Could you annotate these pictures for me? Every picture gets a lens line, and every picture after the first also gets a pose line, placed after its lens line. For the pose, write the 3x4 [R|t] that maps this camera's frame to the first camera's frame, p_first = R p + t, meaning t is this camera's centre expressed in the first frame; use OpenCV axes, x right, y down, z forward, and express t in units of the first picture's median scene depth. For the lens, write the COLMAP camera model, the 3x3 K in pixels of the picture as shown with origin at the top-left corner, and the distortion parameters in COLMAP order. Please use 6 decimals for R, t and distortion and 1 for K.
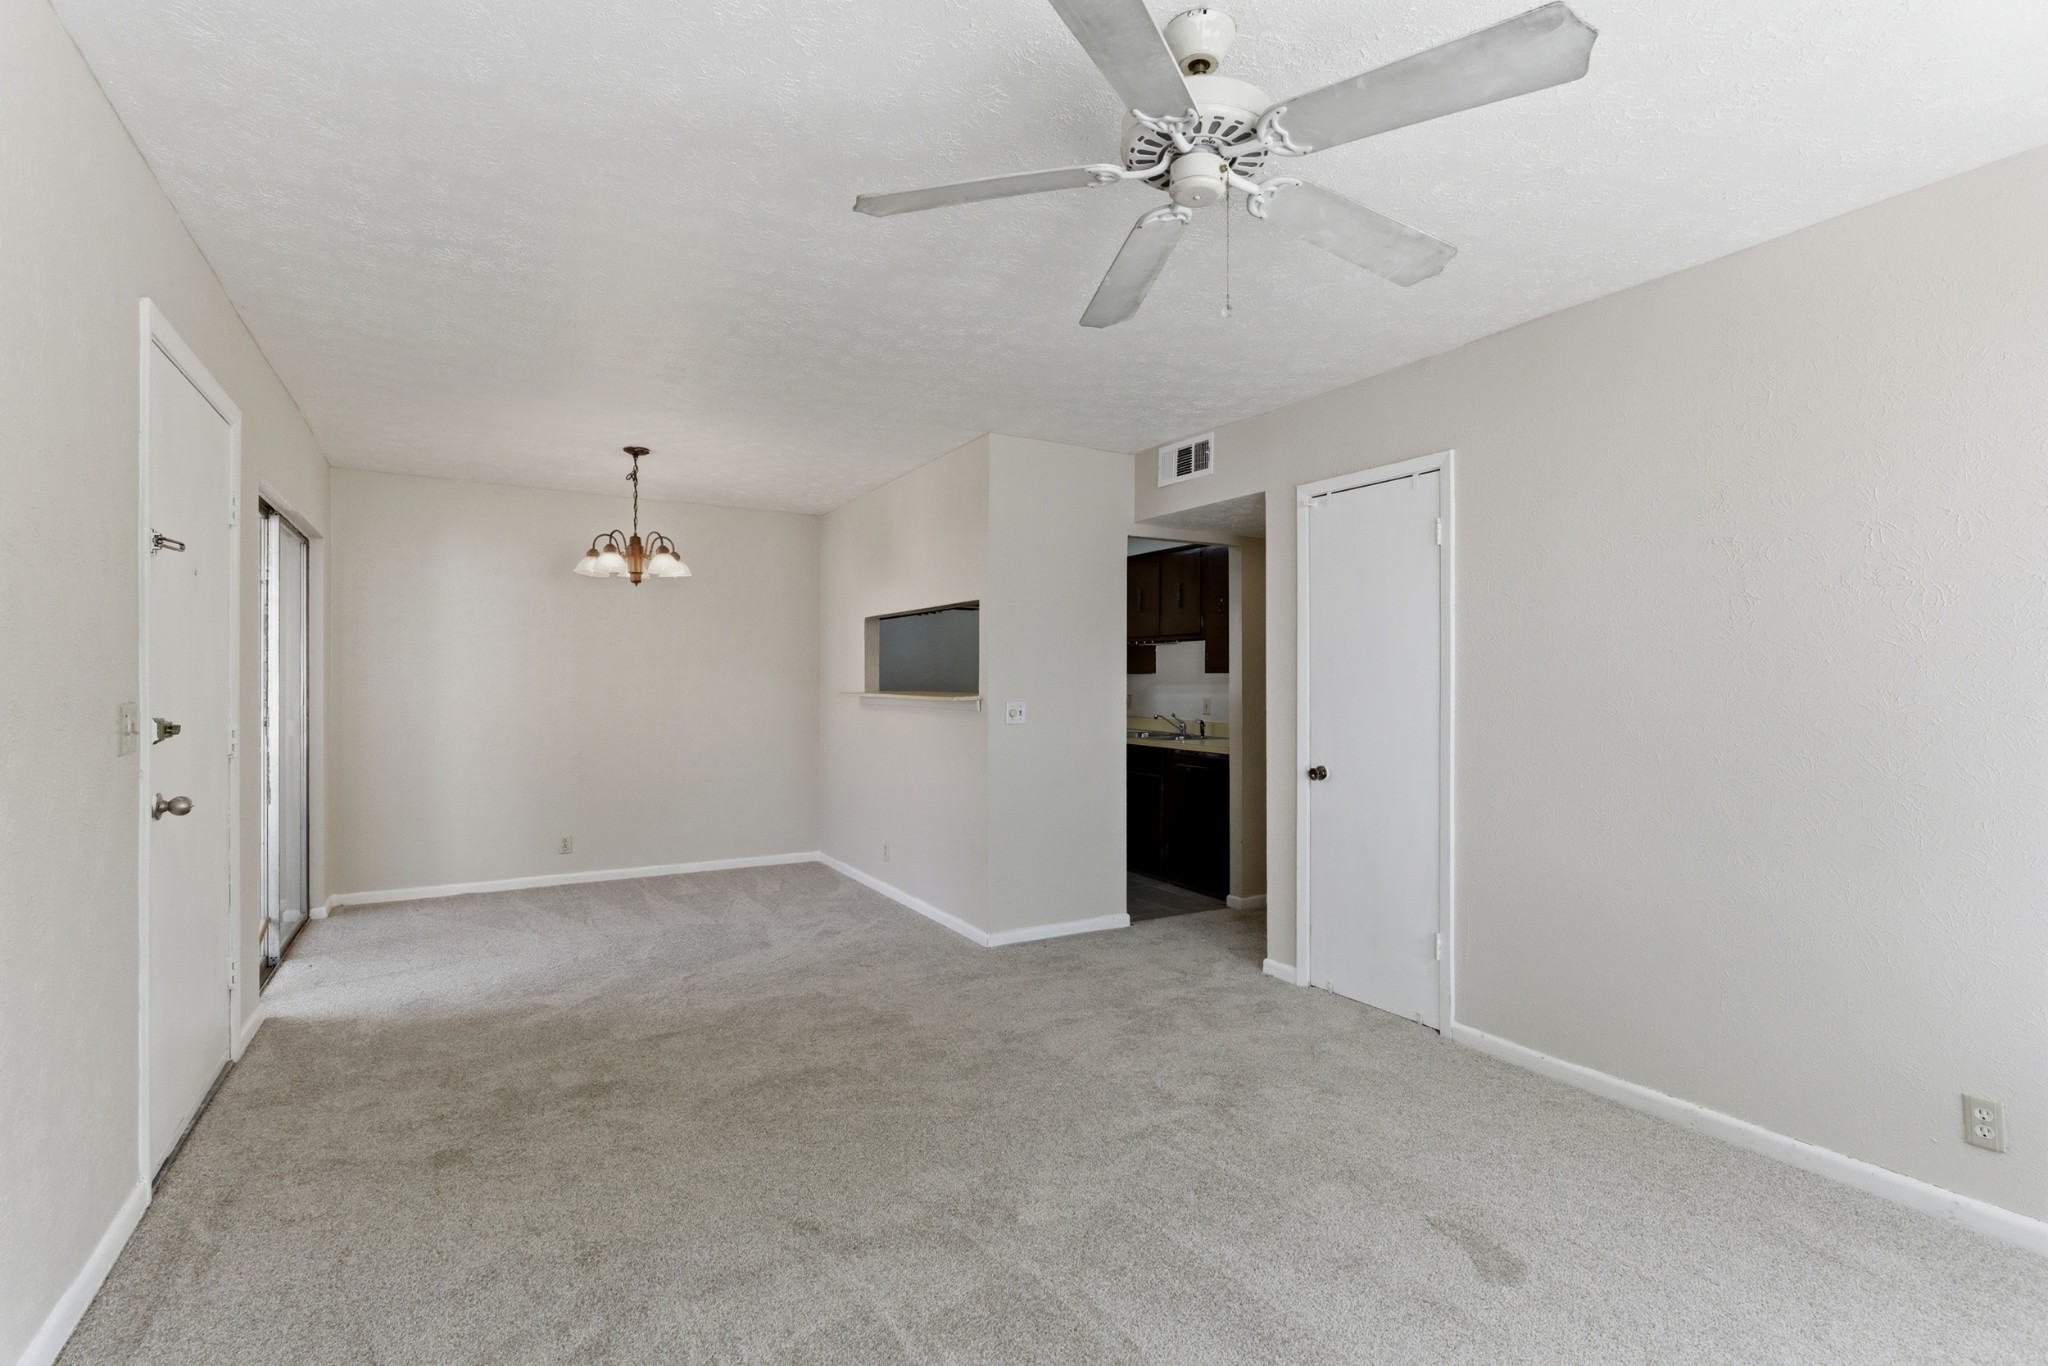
lens RADIAL K [[956.4, 0, 1026.4], [0, 956.4, 703.4], [0, 0, 1]] dist [0.002847, 0.000852]
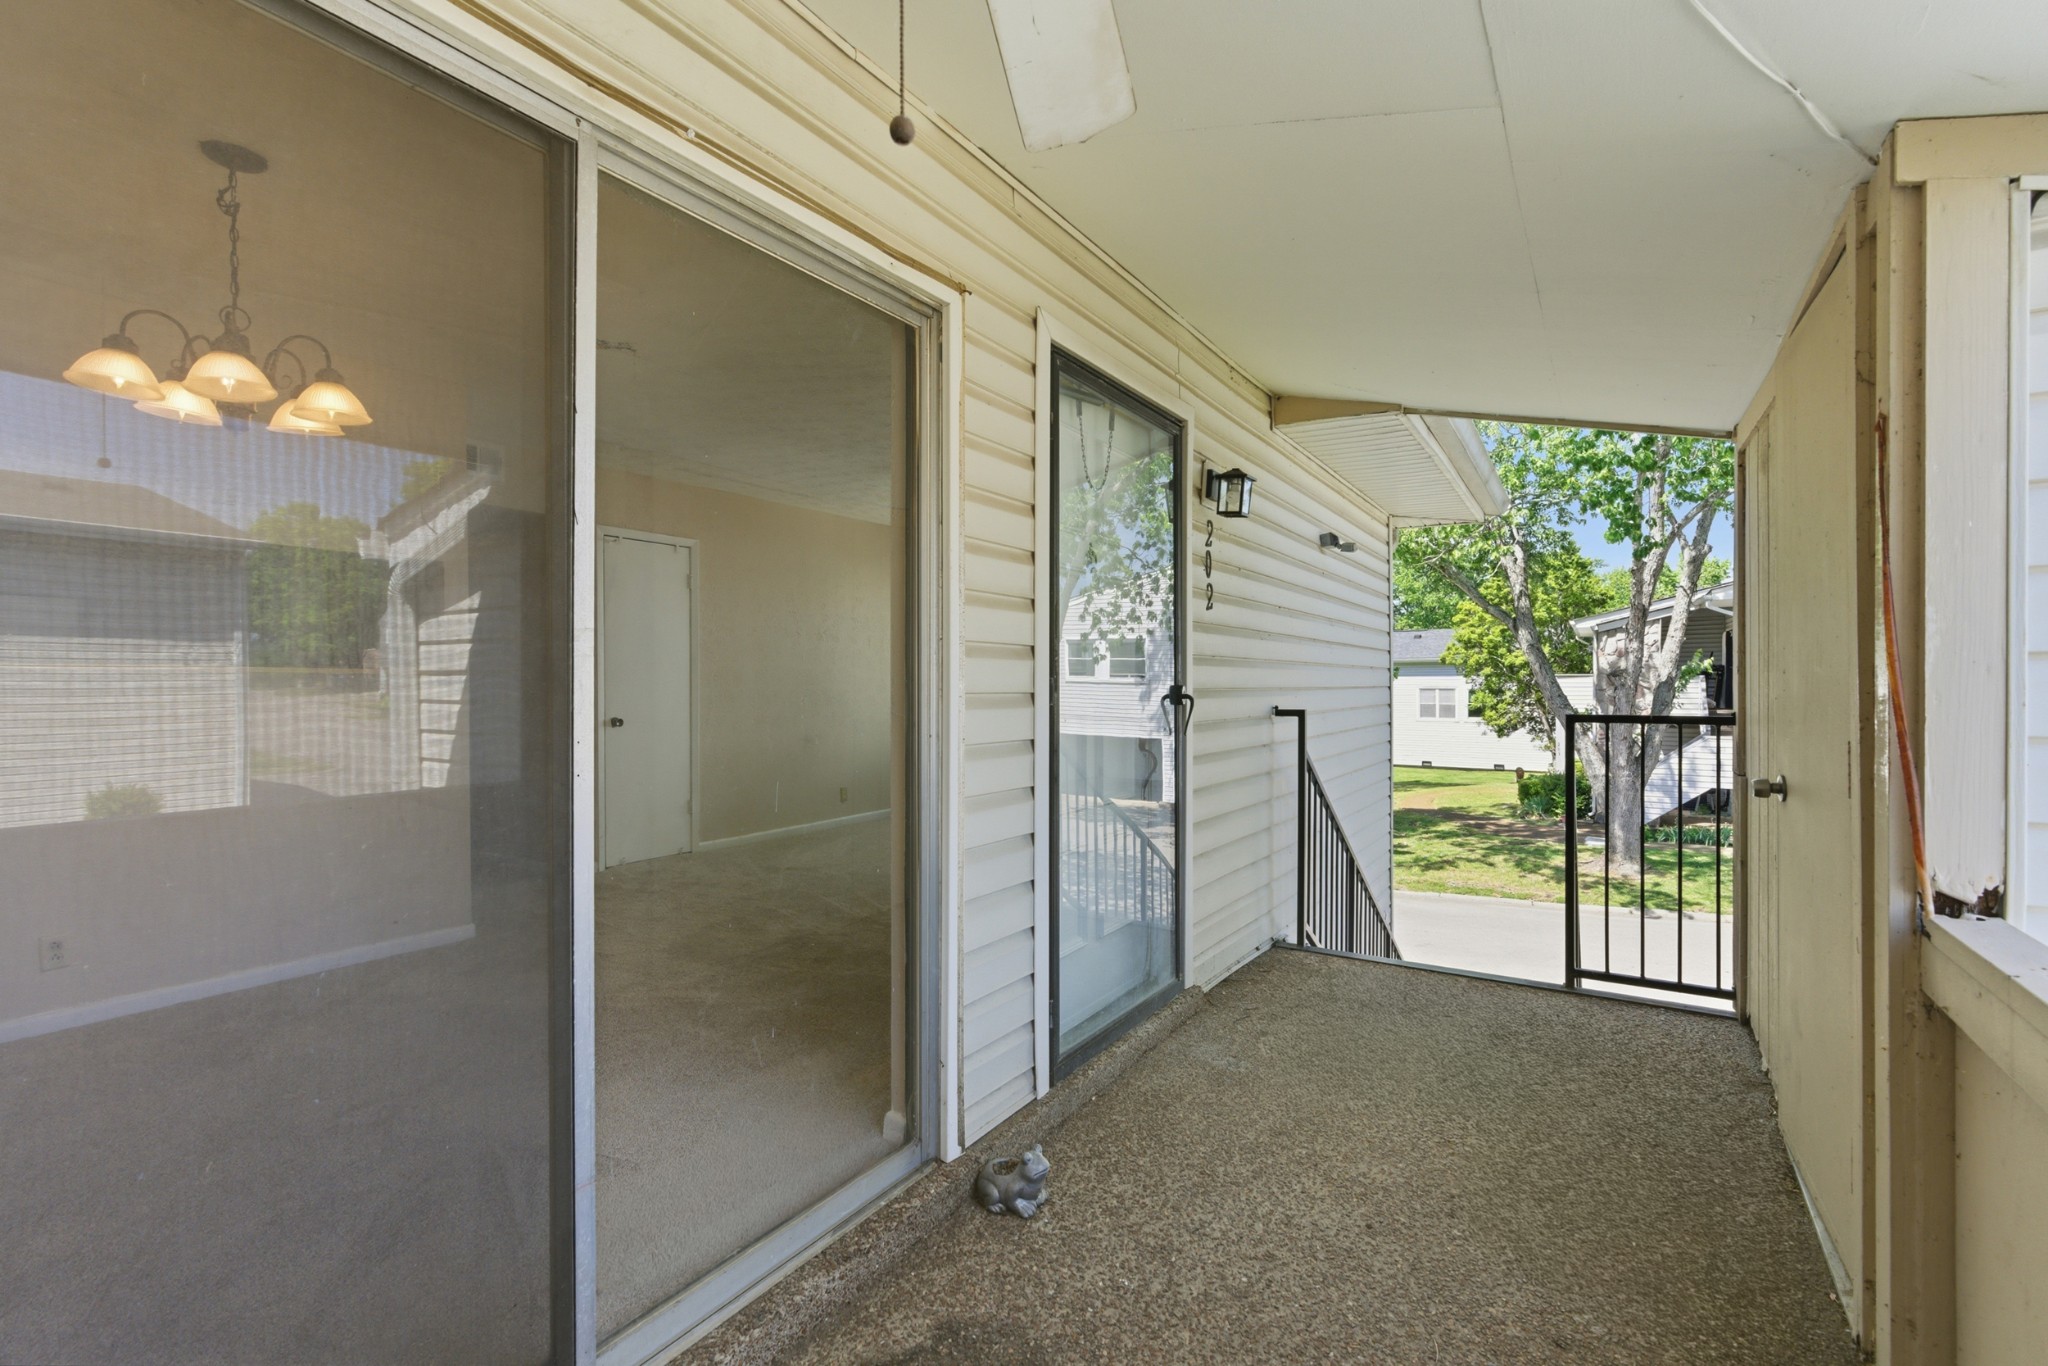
lens RADIAL K [[956.4, 0, 1026.4], [0, 956.4, 703.4], [0, 0, 1]] dist [0.002847, 0.000852]
pose [[-0.479899, -0.019643, 0.877104, -1.498115], [0.013966, 0.999452, 0.030024, 0.008208], [-0.877212, 0.026658, -0.479362, 1.319393]]
